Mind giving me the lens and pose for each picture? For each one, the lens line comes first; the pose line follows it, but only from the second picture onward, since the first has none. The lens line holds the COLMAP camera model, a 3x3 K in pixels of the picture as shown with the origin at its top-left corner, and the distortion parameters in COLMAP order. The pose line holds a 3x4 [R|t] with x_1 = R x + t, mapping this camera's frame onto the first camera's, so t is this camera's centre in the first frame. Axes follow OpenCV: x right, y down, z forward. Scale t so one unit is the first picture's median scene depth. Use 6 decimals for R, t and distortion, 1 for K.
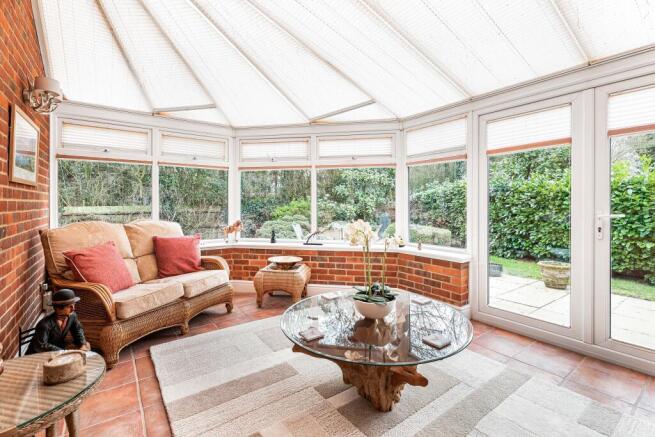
lens RADIAL K [[294.4, 0, 327.5], [0, 294.4, 208.8], [0, 0, 1]] dist [0.002197, 0.000829]
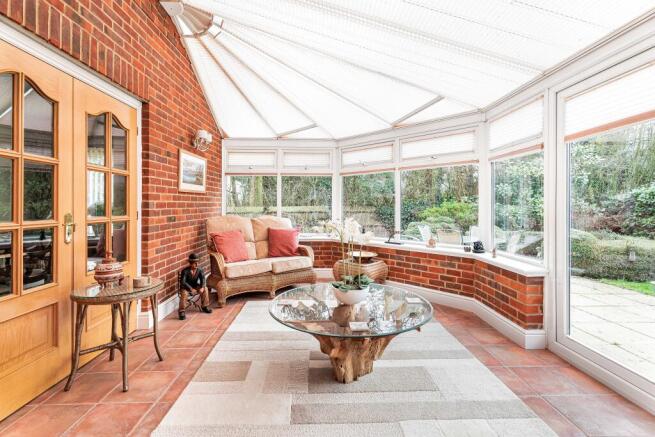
lens RADIAL K [[294.4, 0, 327.5], [0, 294.4, 208.8], [0, 0, 1]] dist [0.002197, 0.000829]
pose [[0.828579, 0.010404, -0.559775, 0.401020], [-0.012489, 0.999922, 0.000099, 0.001455], [0.559733, 0.006909, 0.828644, 0.002352]]
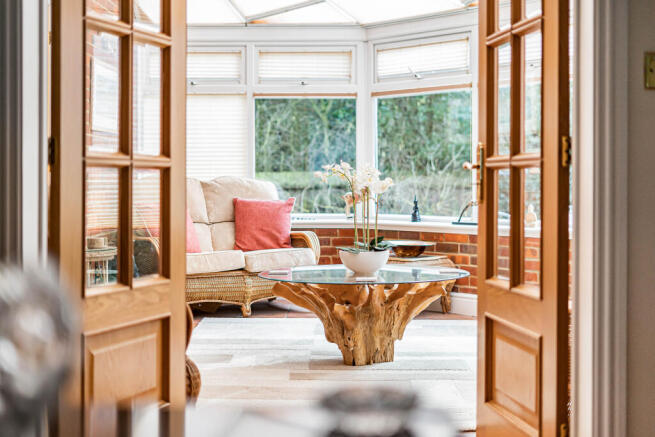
lens RADIAL K [[896.0, 0, 327.5], [0, 896.0, 218.5], [0, 0, 1]] dist [0.017783, 0.007787]
pose [[0.802950, 0.029296, -0.595326, 0.888845], [-0.010864, 0.999345, 0.034525, 0.062704], [0.595947, -0.021254, 0.802742, -0.626134]]
